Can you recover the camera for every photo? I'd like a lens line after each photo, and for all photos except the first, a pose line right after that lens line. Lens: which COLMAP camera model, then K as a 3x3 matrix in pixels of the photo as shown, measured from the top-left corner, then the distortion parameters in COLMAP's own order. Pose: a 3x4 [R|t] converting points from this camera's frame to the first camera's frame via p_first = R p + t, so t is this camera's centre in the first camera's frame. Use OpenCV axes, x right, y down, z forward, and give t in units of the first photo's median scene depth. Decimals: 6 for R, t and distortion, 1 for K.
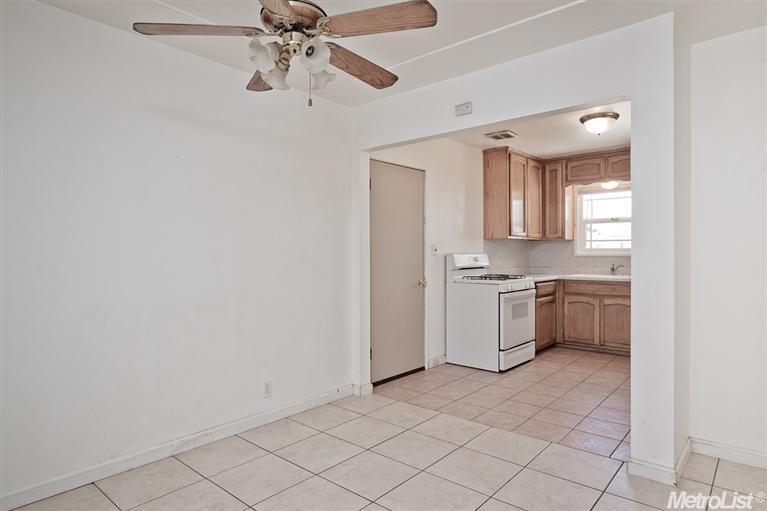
lens RADIAL K [[454.8, 0, 382.8], [0, 454.8, 254.7], [0, 0, 1]] dist [-0.003874, -0.001082]
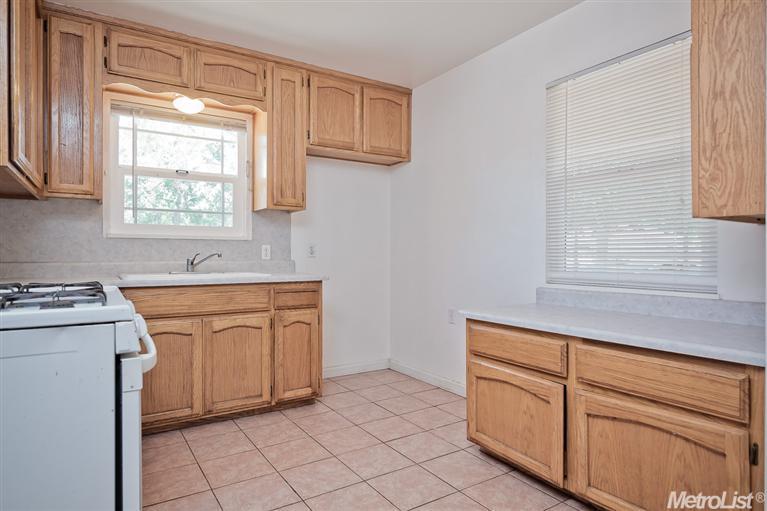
lens RADIAL K [[454.8, 0, 382.2], [0, 454.8, 254.2], [0, 0, 1]] dist [-0.003874, -0.001082]
pose [[0.285752, -0.001835, 0.958302, 0.047961], [0.003710, 0.999993, 0.000809, 0.022210], [-0.958296, 0.003324, 0.285757, 0.610531]]
